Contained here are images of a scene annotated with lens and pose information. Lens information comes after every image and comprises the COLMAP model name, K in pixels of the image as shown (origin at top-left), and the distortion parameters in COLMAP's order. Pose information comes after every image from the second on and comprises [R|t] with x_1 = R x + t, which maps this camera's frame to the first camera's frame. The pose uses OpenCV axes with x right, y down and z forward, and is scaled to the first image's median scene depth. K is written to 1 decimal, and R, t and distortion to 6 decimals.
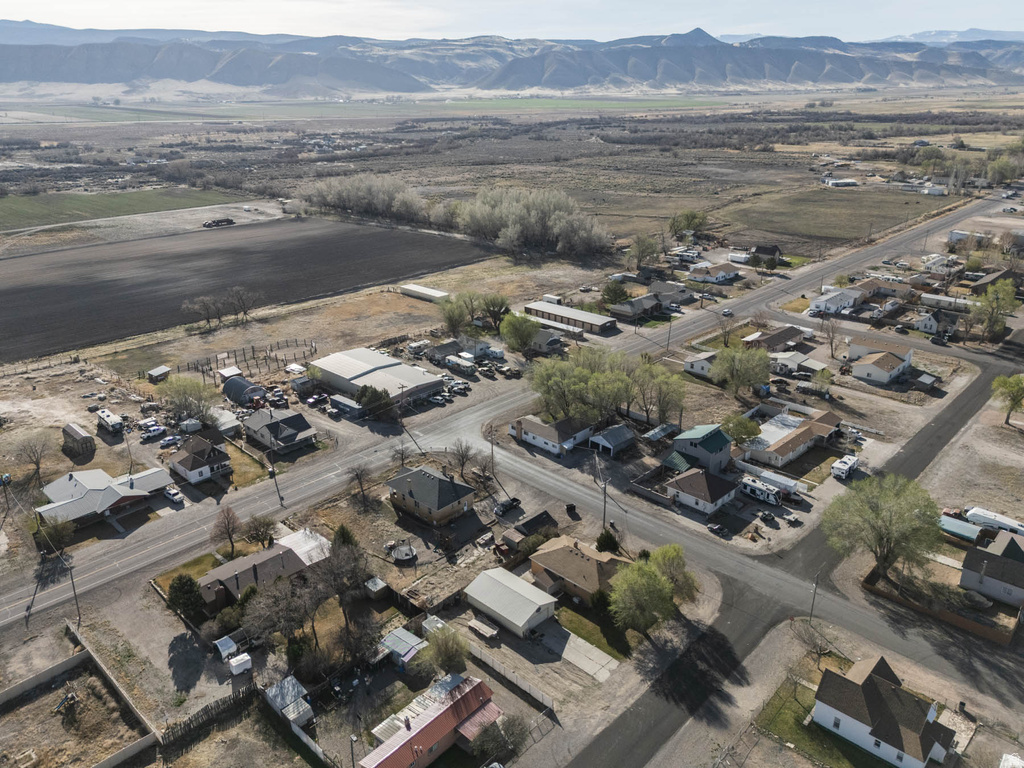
lens RADIAL K [[750.1, 0, 512.0], [0, 750.1, 384.0], [0, 0, 1]] dist [0.075943, -0.069798]
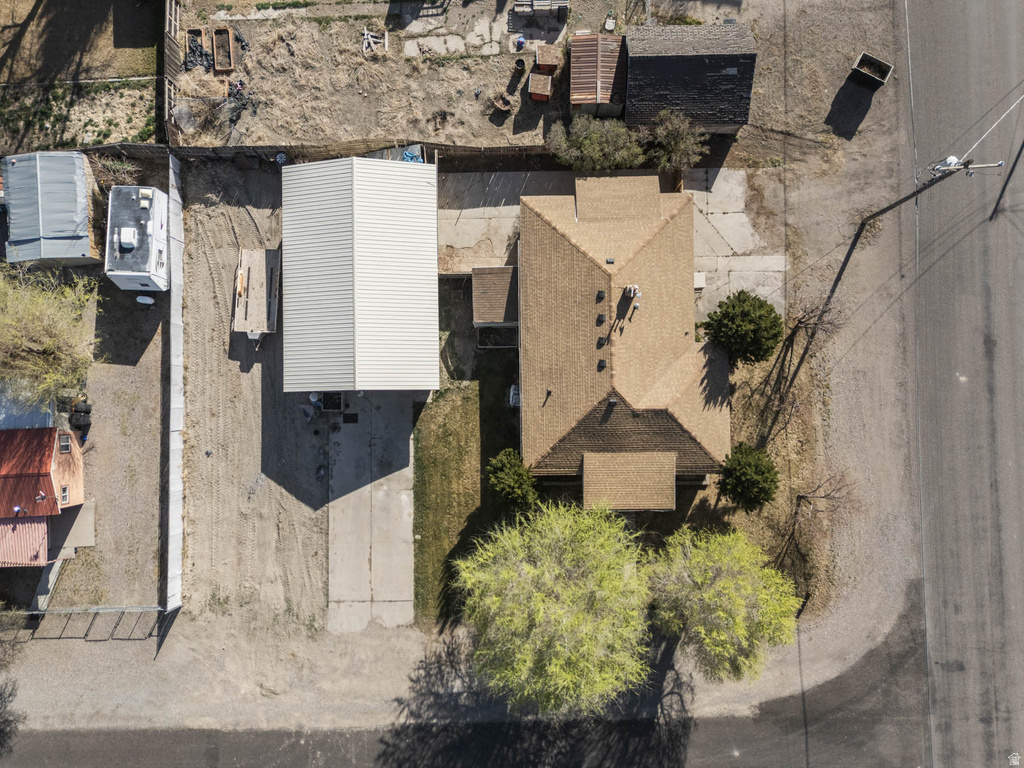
lens RADIAL K [[750.1, 0, 512.0], [0, 750.1, 384.0], [0, 0, 1]] dist [0.075943, -0.069798]
pose [[0.700332, 0.713110, -0.031773, 0.054081], [-0.252267, 0.288894, 0.923527, -0.027415], [0.667755, -0.638760, 0.382216, 0.510552]]
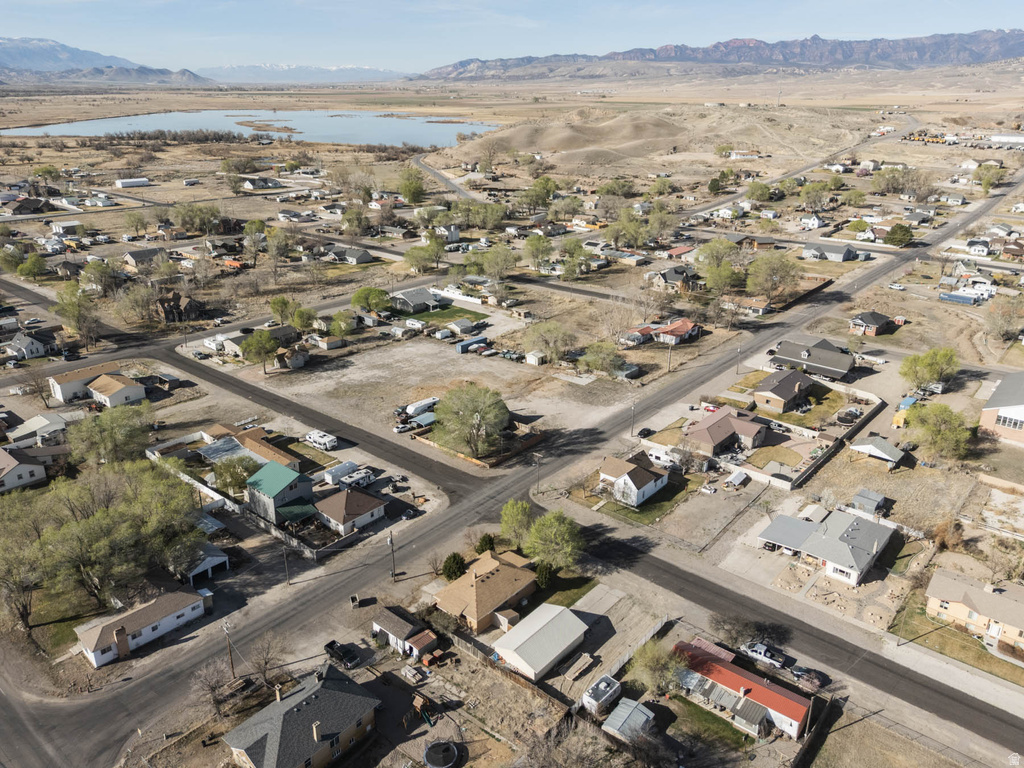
lens RADIAL K [[750.1, 0, 512.0], [0, 750.1, 384.0], [0, 0, 1]] dist [0.075943, -0.069798]
pose [[-0.062938, -0.358872, 0.931263, -0.441905], [0.360206, 0.862049, 0.356543, -0.195813], [-0.930747, 0.357887, 0.075013, 0.492374]]
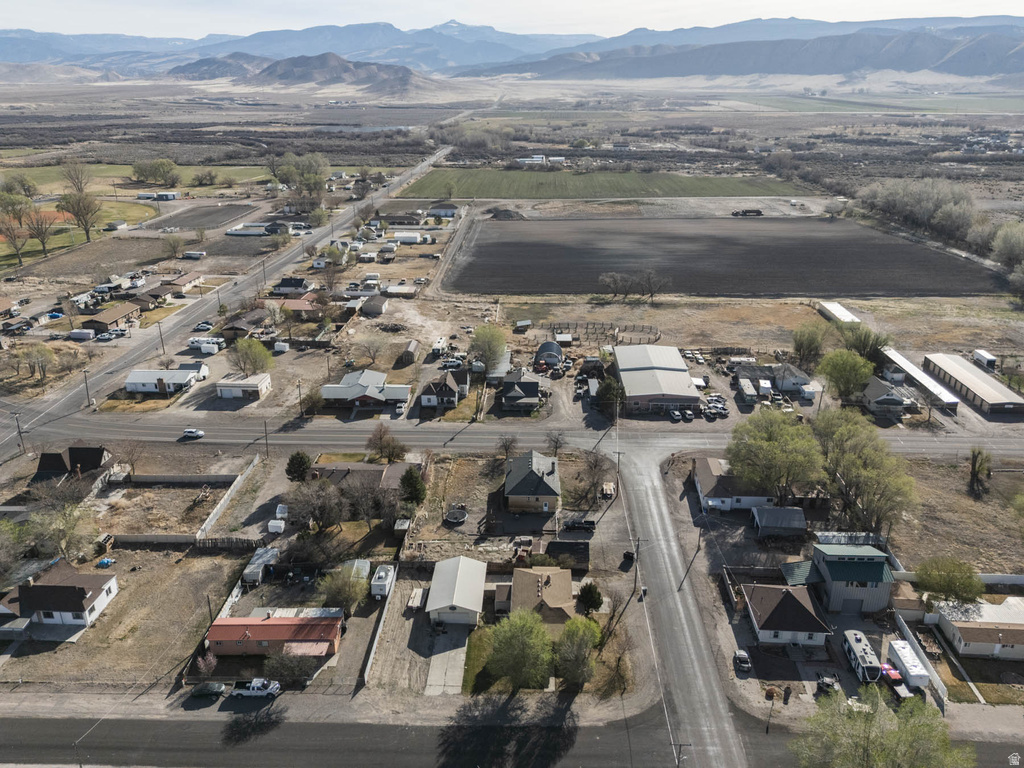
lens RADIAL K [[750.1, 0, 512.0], [0, 750.1, 384.0], [0, 0, 1]] dist [0.075943, -0.069798]
pose [[0.663819, 0.284492, -0.691671, 0.388733], [-0.277125, 0.952559, 0.125832, -0.073731], [0.694655, 0.108149, 0.711167, 0.173267]]
